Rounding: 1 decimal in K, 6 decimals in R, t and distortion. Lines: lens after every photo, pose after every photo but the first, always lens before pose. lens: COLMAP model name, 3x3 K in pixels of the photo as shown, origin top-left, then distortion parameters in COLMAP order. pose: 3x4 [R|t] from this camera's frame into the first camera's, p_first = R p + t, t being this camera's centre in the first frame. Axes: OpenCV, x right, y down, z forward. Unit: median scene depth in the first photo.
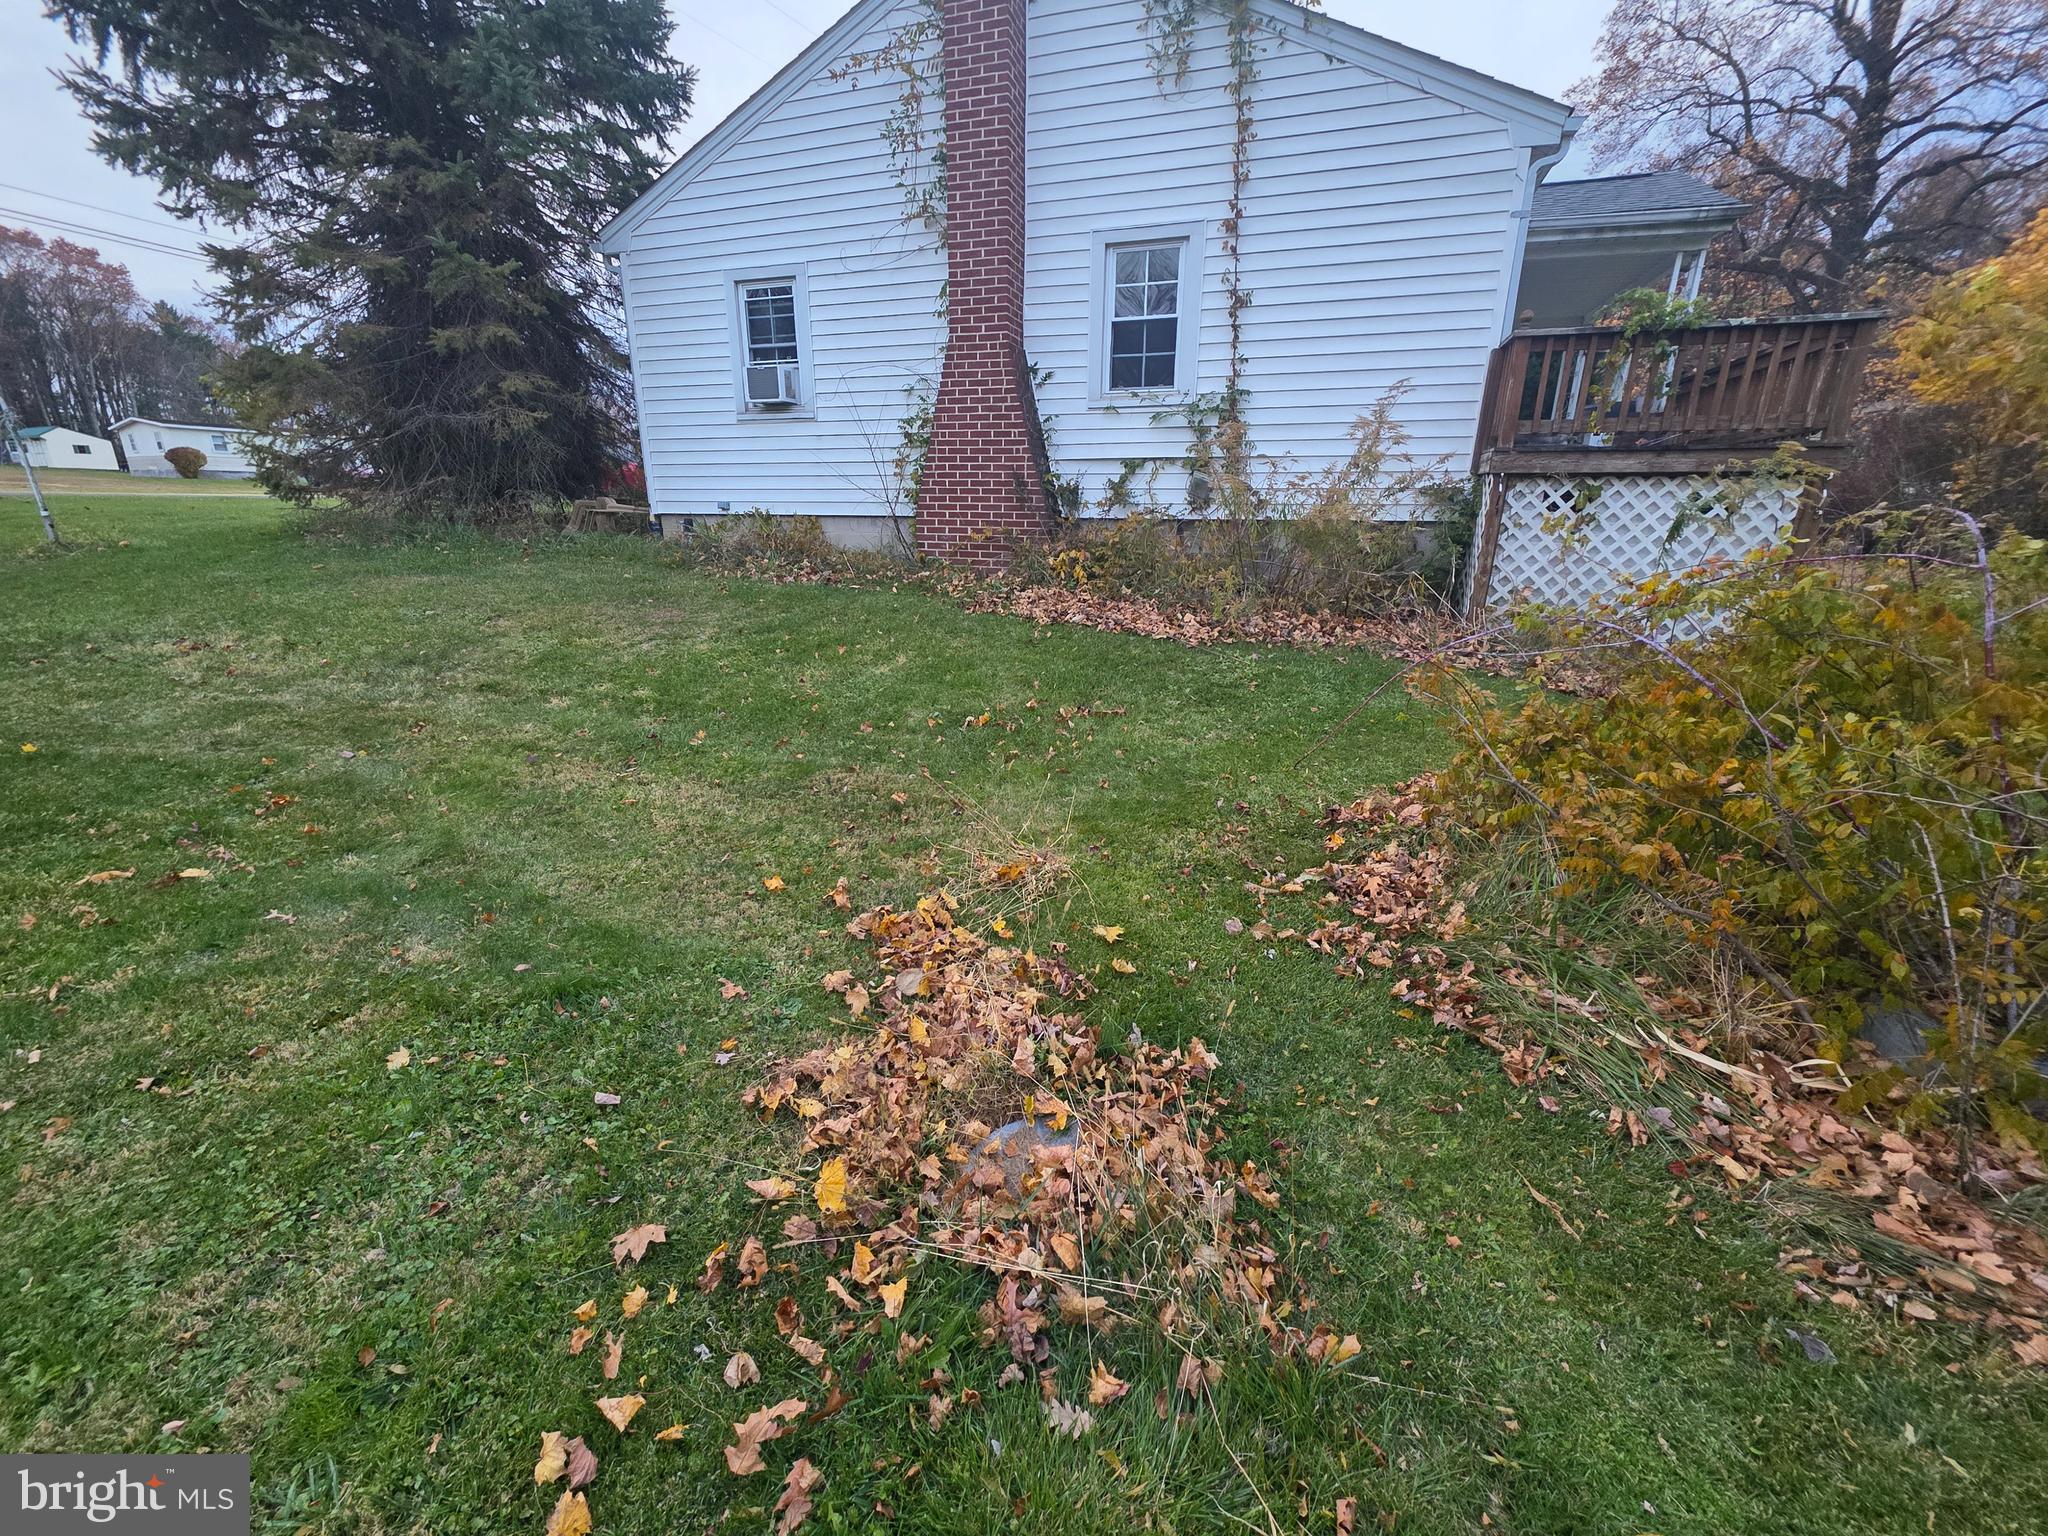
lens RADIAL K [[823.4, 0, 1018.5], [0, 823.4, 749.6], [0, 0, 1]] dist [0.006370, 0.000140]
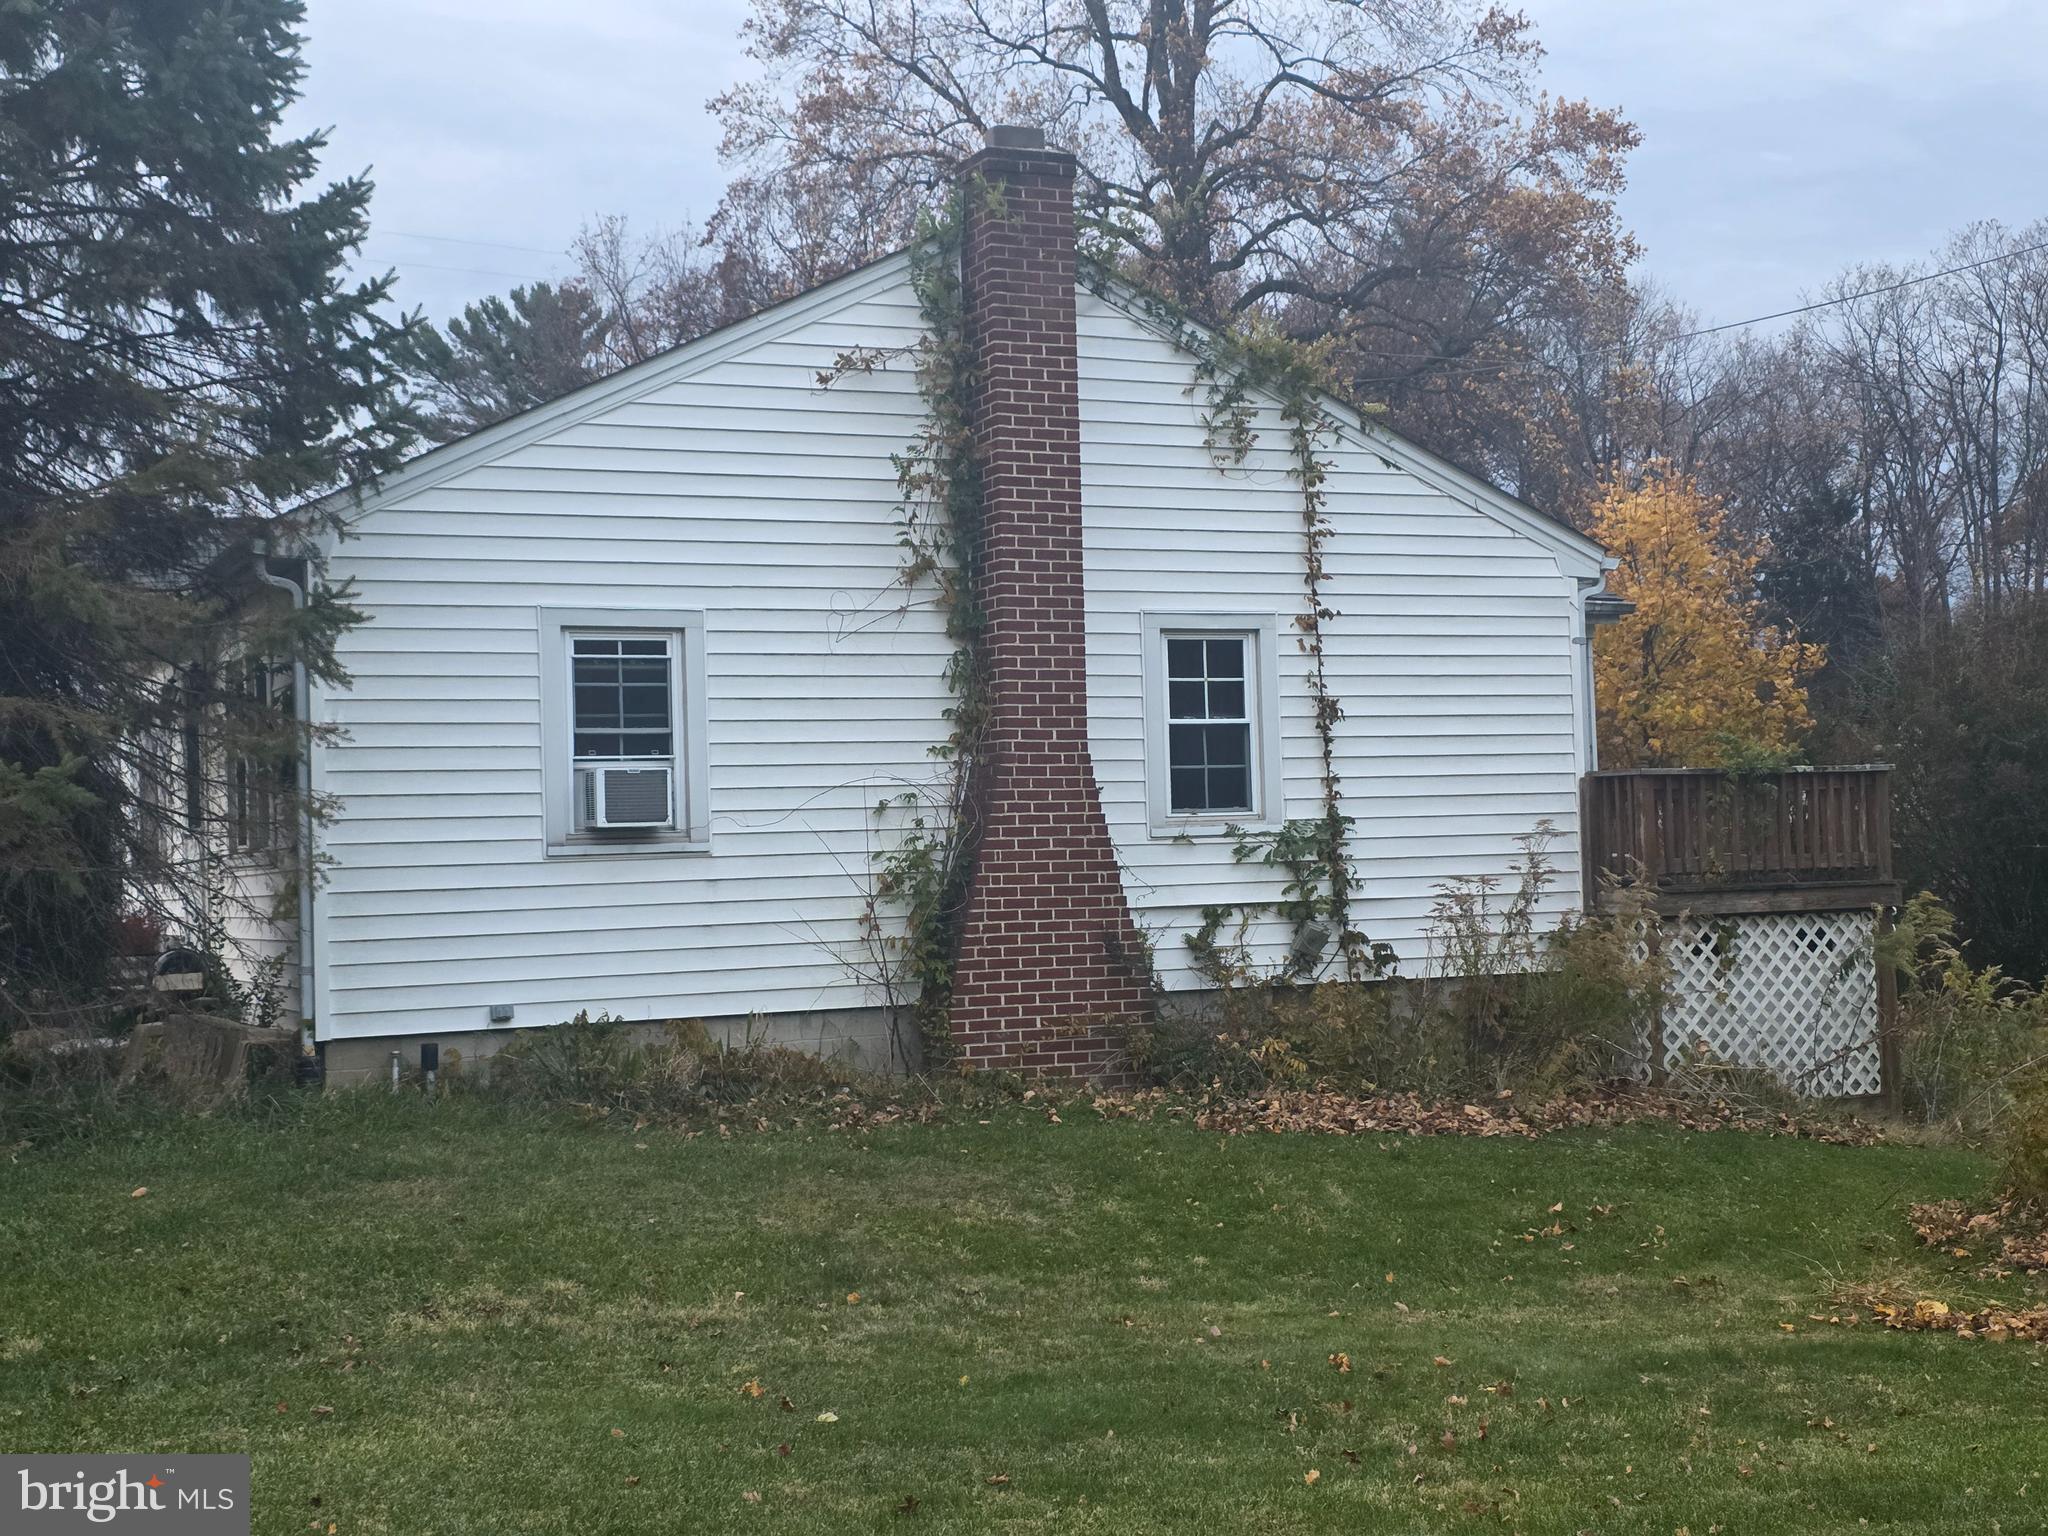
lens RADIAL K [[2716.9, 0, 1024.0], [0, 2716.9, 768.0], [0, 0, 1]] dist [0.160220, -0.056870]
pose [[0.728571, -0.002230, 0.684966, -1.575978], [0.231550, 0.941927, -0.243224, 0.056848], [-0.644646, 0.335810, 0.686777, -0.512427]]
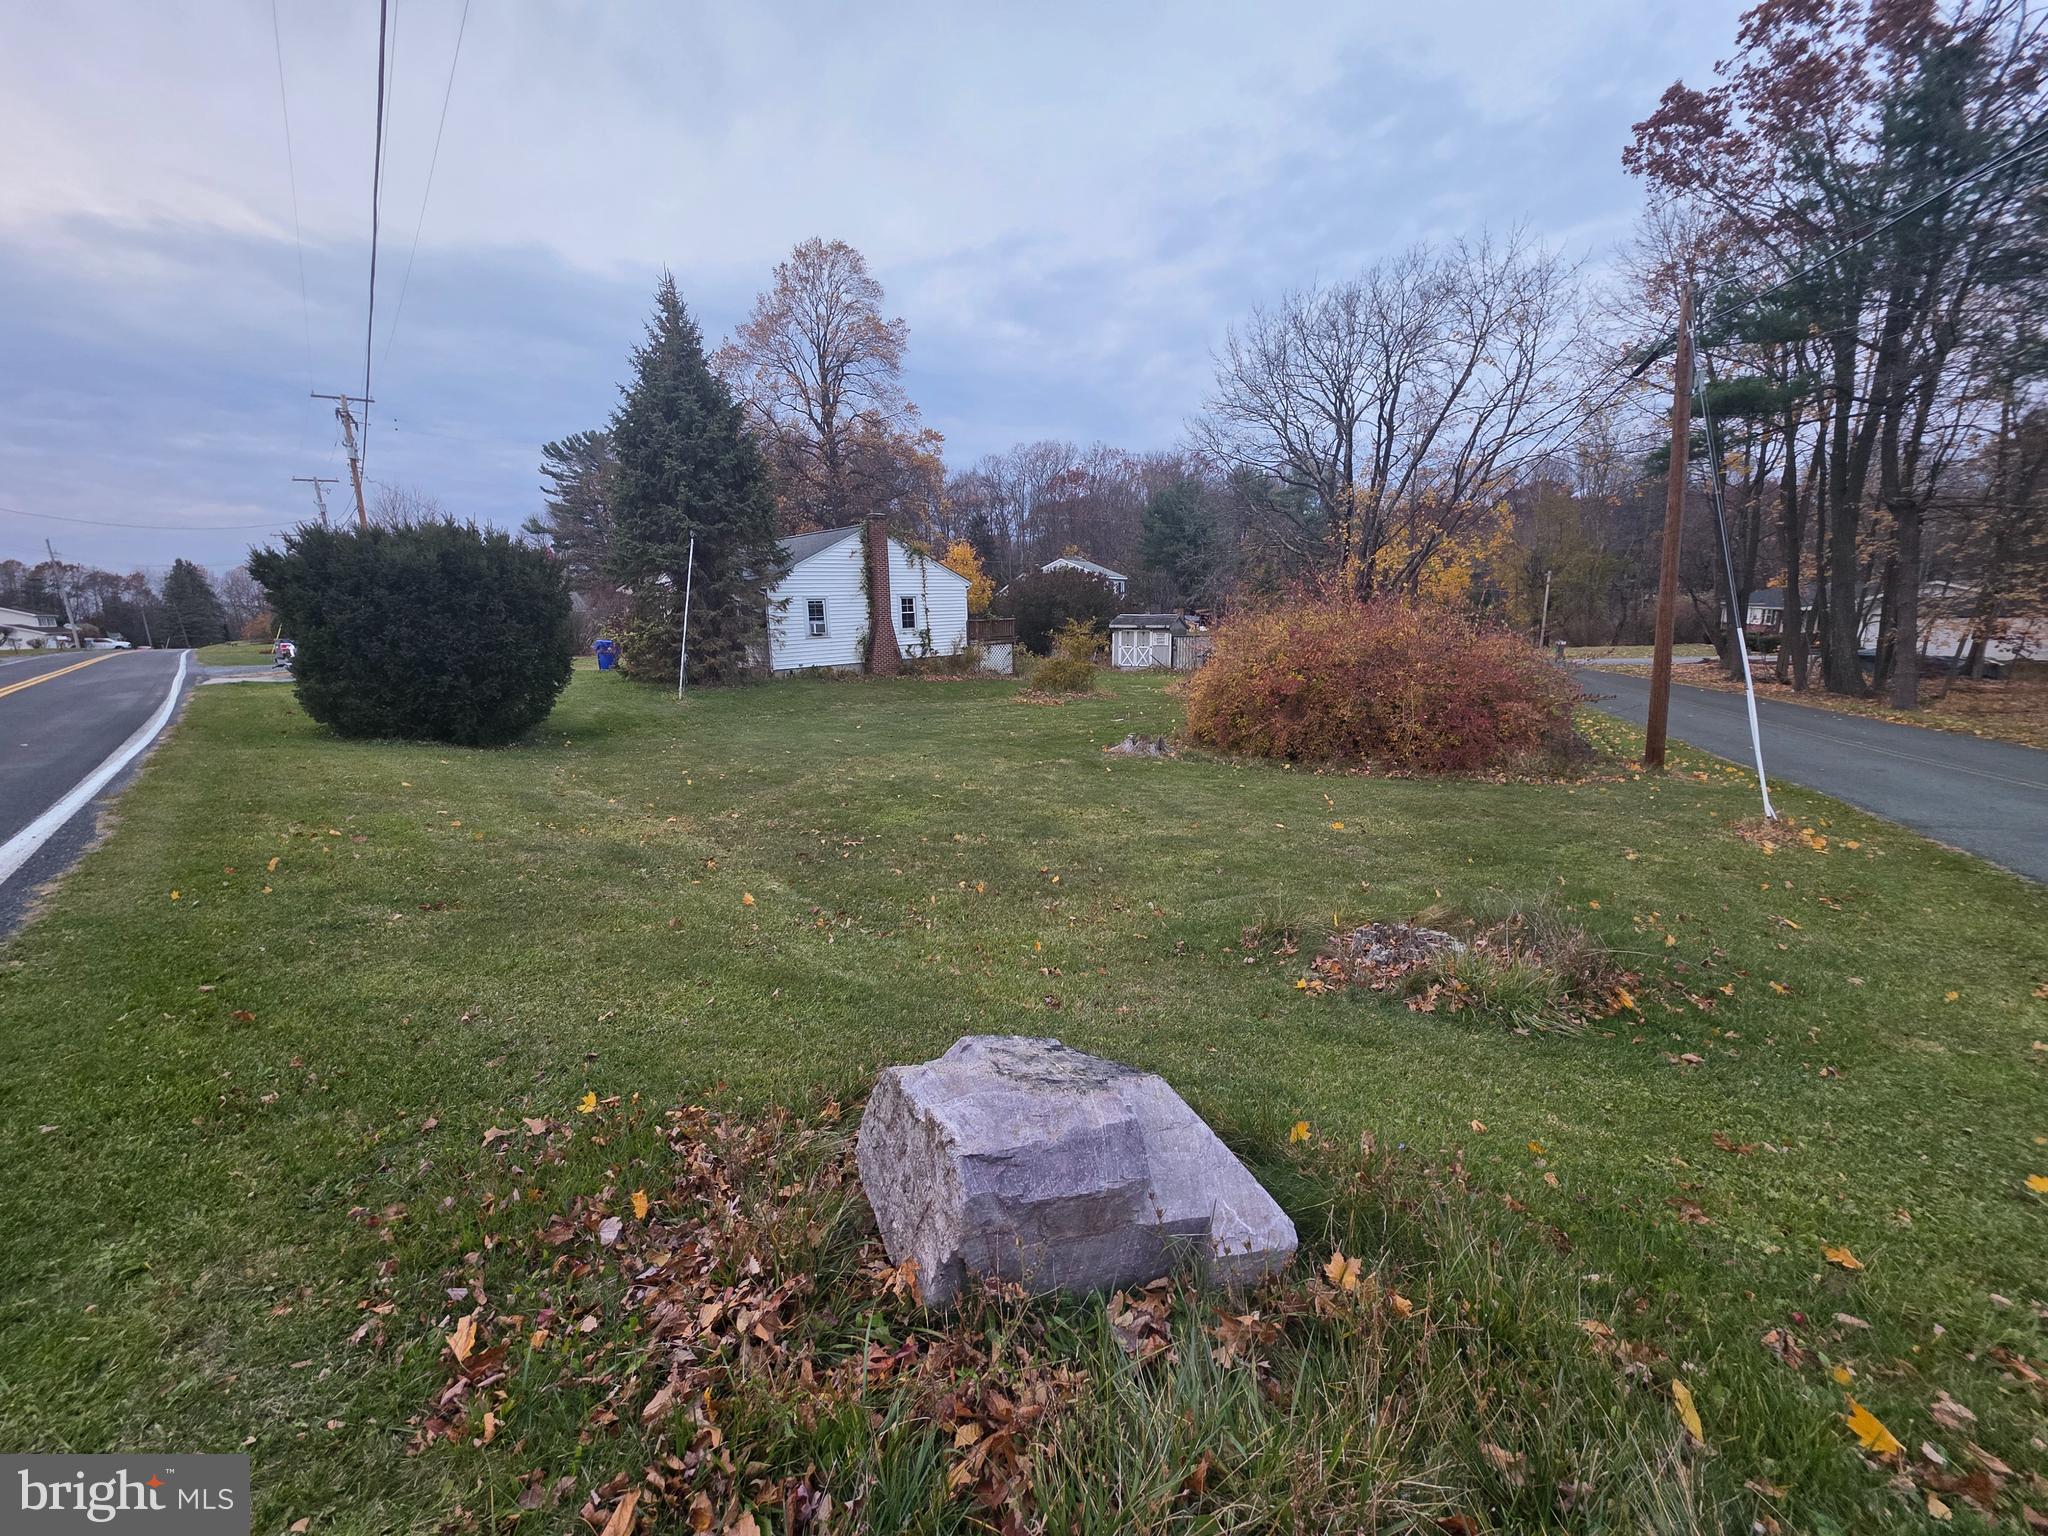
lens RADIAL K [[801.3, 0, 1018.3], [0, 801.3, 761.2], [0, 0, 1]] dist [0.000471, 0.000387]
pose [[0.462309, -0.185797, 0.867035, -3.258047], [0.284555, 0.957172, 0.053385, 0.147584], [-0.839821, 0.222039, 0.495379, -1.331603]]
